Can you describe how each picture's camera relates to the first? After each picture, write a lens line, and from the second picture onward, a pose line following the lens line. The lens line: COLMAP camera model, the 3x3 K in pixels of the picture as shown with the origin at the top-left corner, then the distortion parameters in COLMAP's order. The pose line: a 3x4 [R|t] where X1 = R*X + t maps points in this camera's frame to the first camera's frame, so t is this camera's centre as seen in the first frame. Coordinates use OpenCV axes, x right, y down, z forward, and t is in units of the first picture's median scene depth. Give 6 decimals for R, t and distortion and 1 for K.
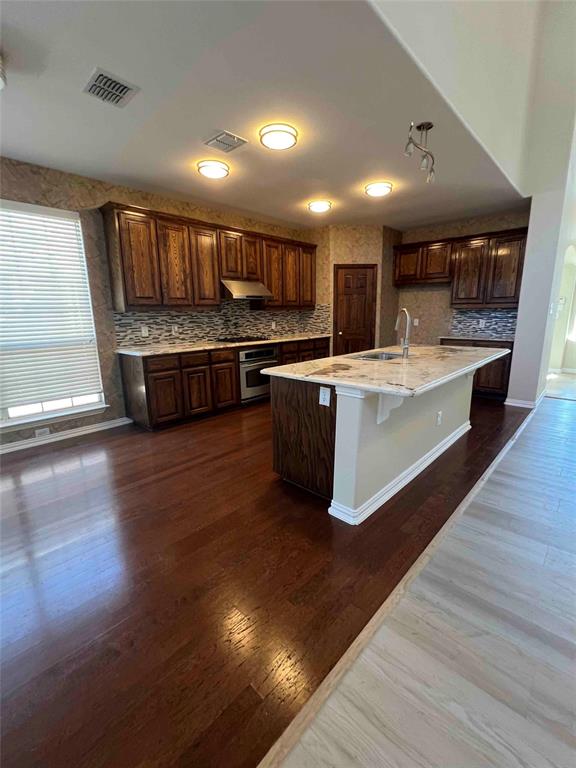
lens RADIAL K [[338.0, 0, 294.1], [0, 338.0, 383.0], [0, 0, 1]] dist [-0.002249, 0.000919]
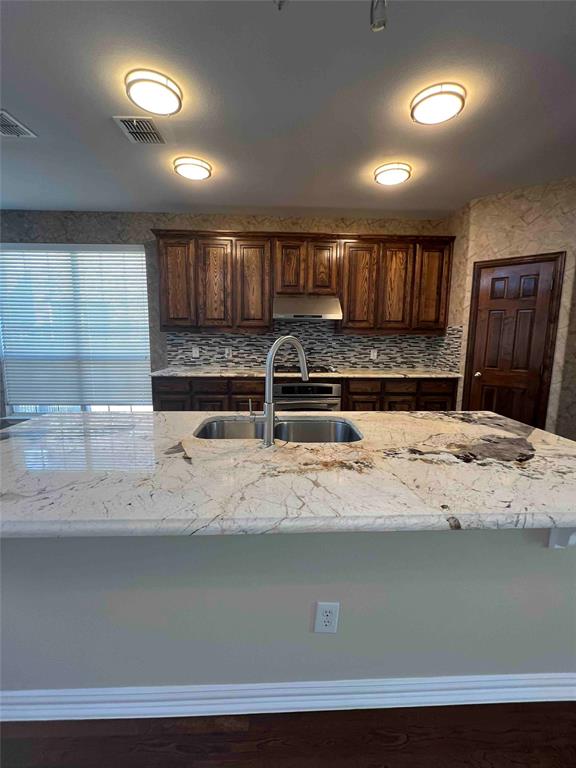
lens RADIAL K [[338.0, 0, 286.8], [0, 338.0, 381.4], [0, 0, 1]] dist [-0.002249, 0.000919]
pose [[0.705261, 0.116846, -0.699252, 0.406254], [-0.165295, 0.986242, -0.001913, -0.098217], [0.689409, 0.116932, 0.714872, 0.430231]]
